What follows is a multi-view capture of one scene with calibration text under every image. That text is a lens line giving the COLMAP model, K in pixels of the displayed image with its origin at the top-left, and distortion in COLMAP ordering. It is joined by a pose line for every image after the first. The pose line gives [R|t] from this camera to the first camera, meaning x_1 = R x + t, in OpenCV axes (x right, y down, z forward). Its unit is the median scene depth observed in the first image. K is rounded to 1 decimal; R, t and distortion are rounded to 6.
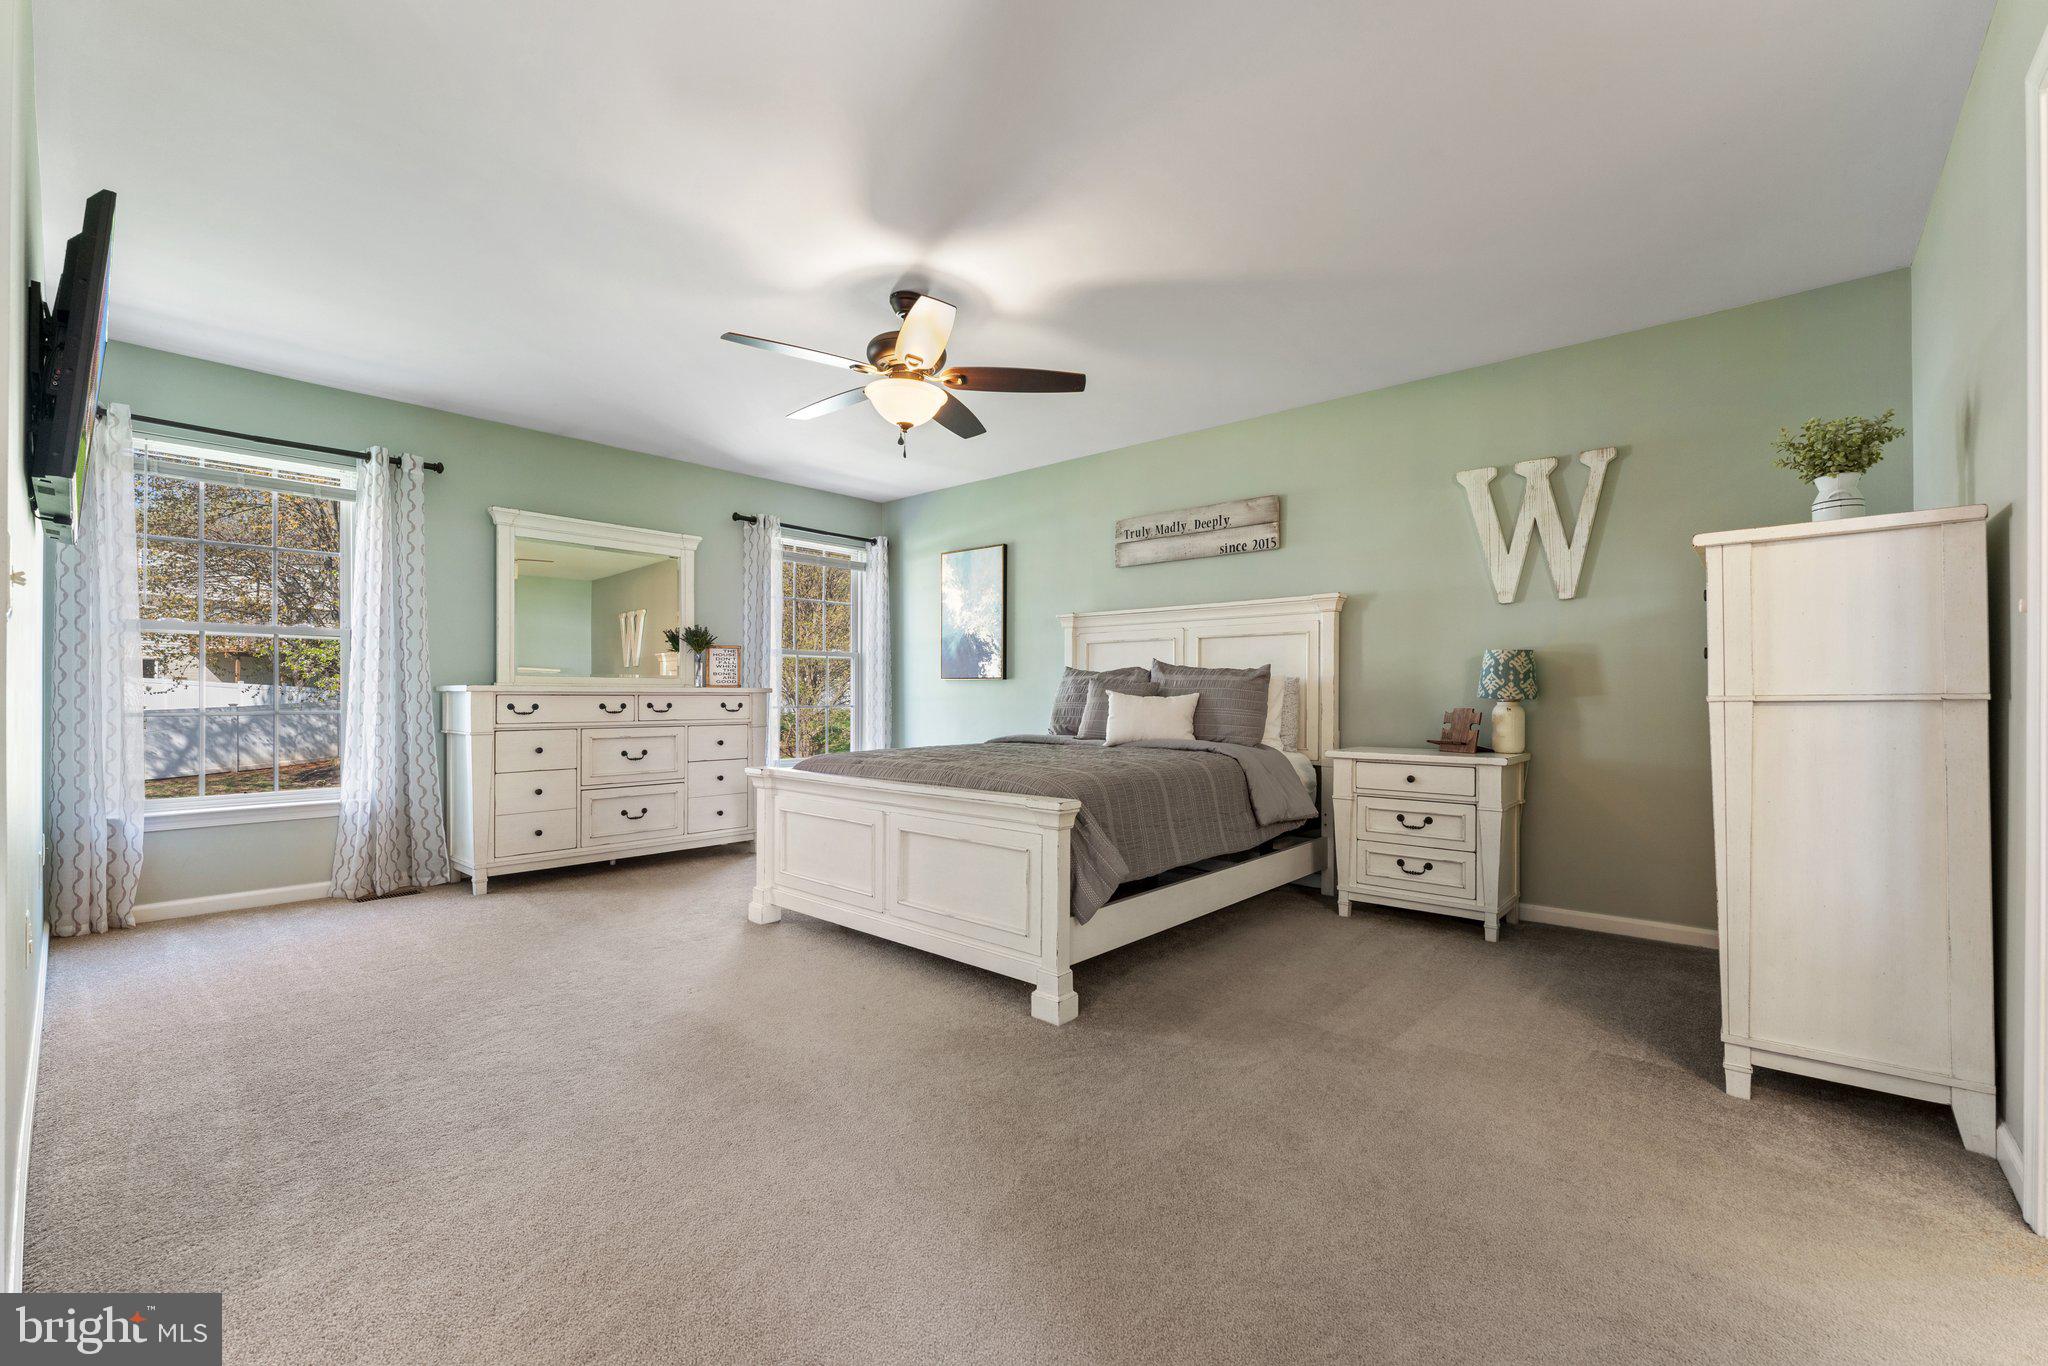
lens RADIAL K [[860.5, 0, 1024.0], [0, 860.5, 683.0], [0, 0, 1]] dist [-0.000857, -0.000034]
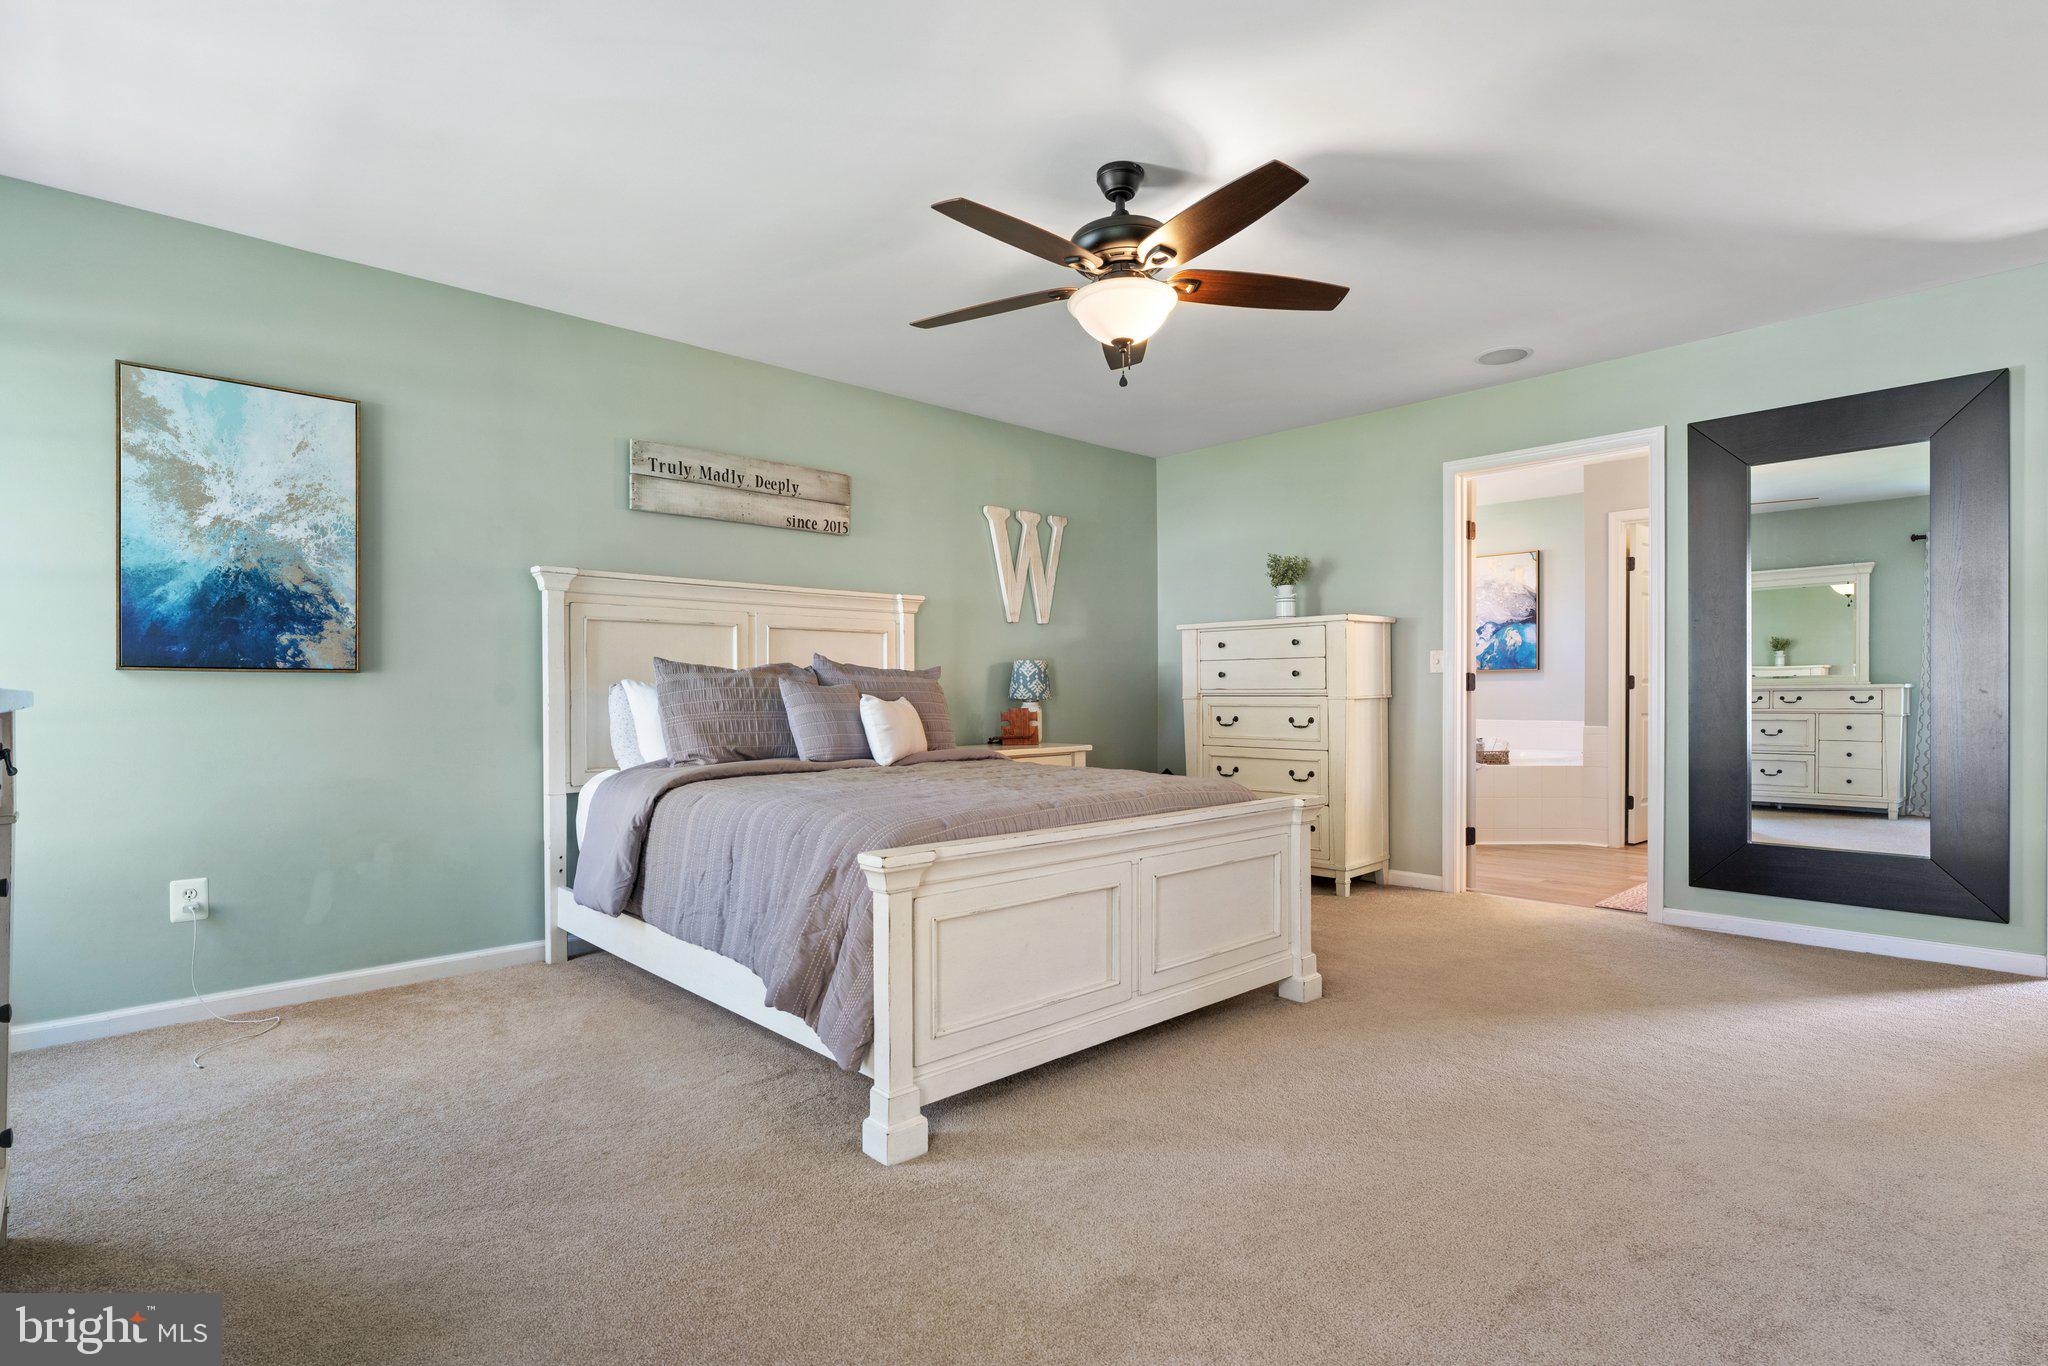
lens RADIAL K [[1009.9, 0, 1024.0], [0, 1009.9, 683.0], [0, 0, 1]] dist [0.002096, 0.000229]
pose [[0.088195, 0.007405, 0.996076, -0.730011], [-0.009995, 0.999929, -0.006548, 0.002239], [-0.996053, -0.009378, 0.088263, 0.717337]]
